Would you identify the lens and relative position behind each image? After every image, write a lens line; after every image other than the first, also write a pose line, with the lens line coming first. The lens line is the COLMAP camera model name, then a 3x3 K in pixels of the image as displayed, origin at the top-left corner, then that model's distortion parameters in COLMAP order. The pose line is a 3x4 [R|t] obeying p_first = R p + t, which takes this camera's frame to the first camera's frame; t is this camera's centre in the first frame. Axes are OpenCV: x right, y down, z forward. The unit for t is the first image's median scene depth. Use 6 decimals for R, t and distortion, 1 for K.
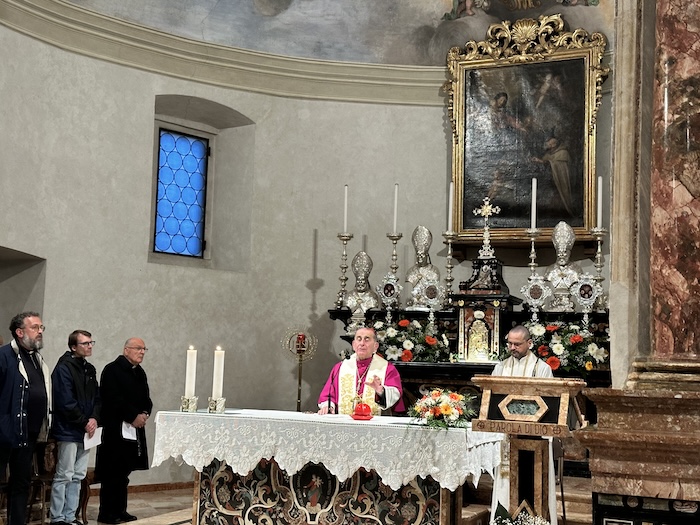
lens RADIAL K [[992.5, 0, 353.6], [0, 992.5, 274.1], [0, 0, 1]] dist [0.159803, 0.000000]
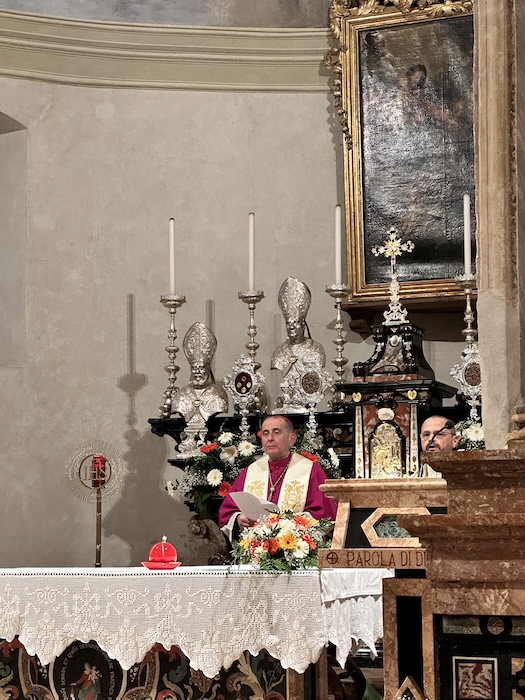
lens RADIAL K [[1587.5, 0, 265.1], [0, 1587.5, 344.9], [0, 0, 1]] dist [0.190828, 0.000000]
pose [[0.999210, -0.038850, 0.008363, 0.042685], [0.039097, 0.998730, -0.031772, 0.025300], [-0.007118, 0.032074, 0.999460, 0.004660]]
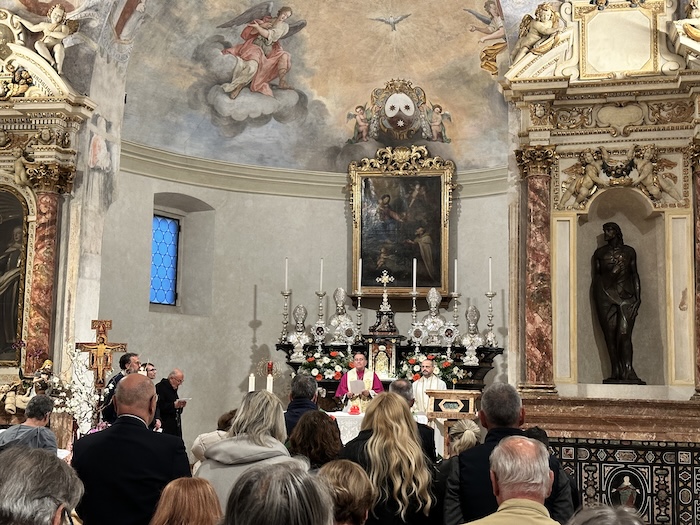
lens RADIAL K [[992.5, 0, 355.3], [0, 992.5, 264.9], [0, 0, 1]] dist [0.159803, 0.000000]
pose [[0.978082, 0.011874, 0.207879, -0.227594], [-0.008291, 0.999802, -0.018098, -0.057615], [-0.208053, 0.015977, 0.977987, -0.478916]]
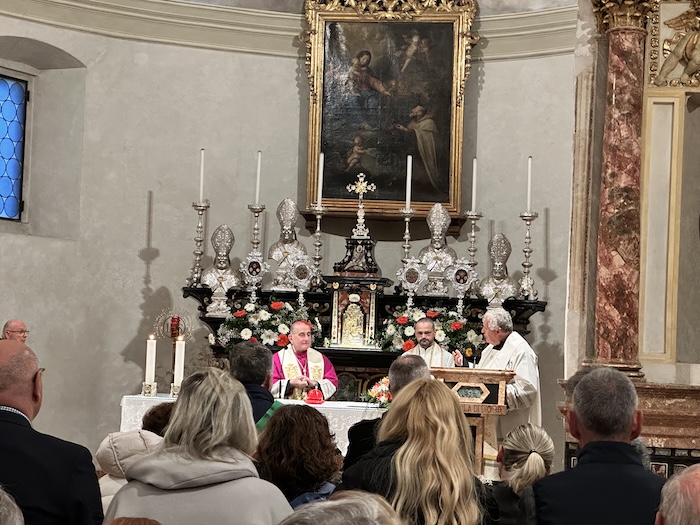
lens RADIAL K [[1587.5, 0, 349.5], [0, 1587.5, 263.9], [0, 0, 1]] dist [0.190828, 0.000000]
pose [[0.969459, 0.020806, 0.244367, -0.246740], [-0.033092, 0.998380, 0.046278, -0.061065], [-0.243009, -0.052951, 0.968578, -0.471813]]
